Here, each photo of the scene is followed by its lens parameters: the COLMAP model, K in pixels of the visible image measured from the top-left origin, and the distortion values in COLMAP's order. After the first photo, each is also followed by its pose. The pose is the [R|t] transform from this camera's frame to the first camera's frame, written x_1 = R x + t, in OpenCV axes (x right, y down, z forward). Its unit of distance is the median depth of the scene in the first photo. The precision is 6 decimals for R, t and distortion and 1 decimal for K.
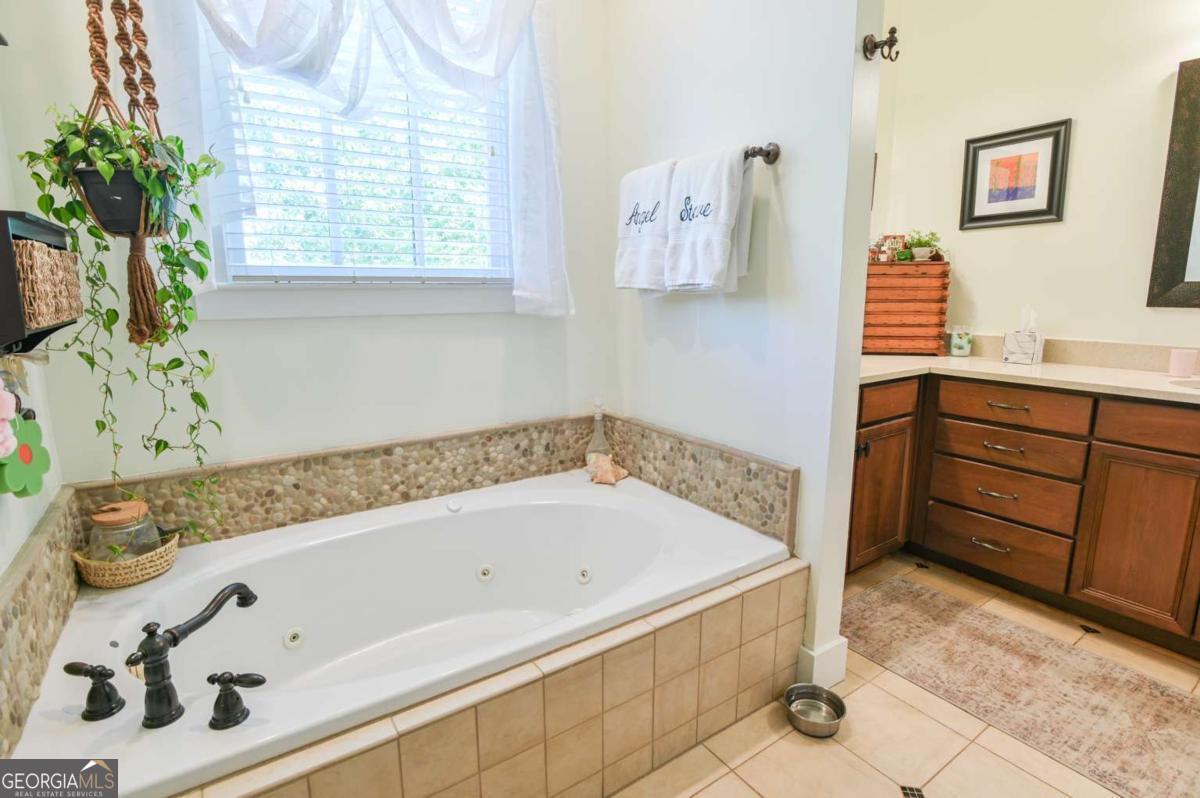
lens RADIAL K [[587.7, 0, 600.0], [0, 587.7, 399.0], [0, 0, 1]] dist [-0.020052, 0.000185]
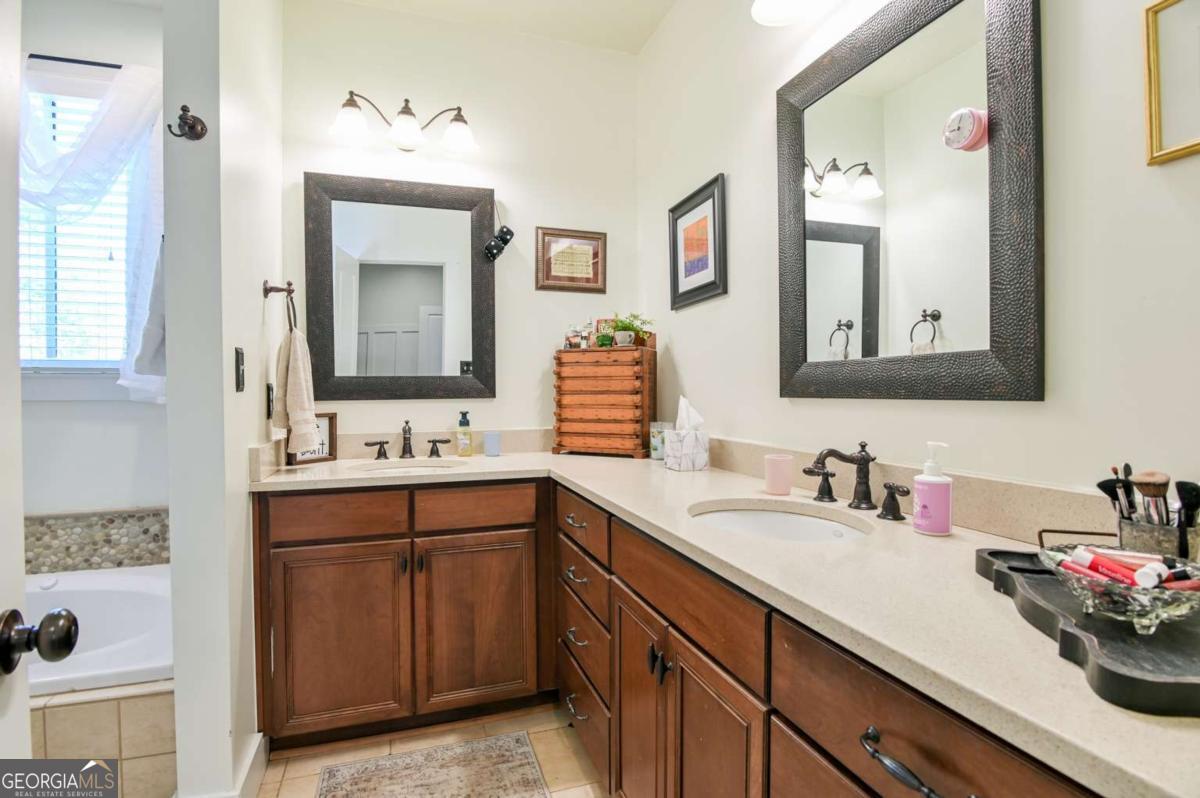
lens RADIAL K [[587.7, 0, 600.0], [0, 587.7, 399.0], [0, 0, 1]] dist [-0.020052, 0.000185]
pose [[0.964246, 0.006602, -0.264927, 0.892776], [-0.050695, 0.985823, -0.159949, -0.024030], [0.260115, 0.167661, 0.950910, 0.214836]]
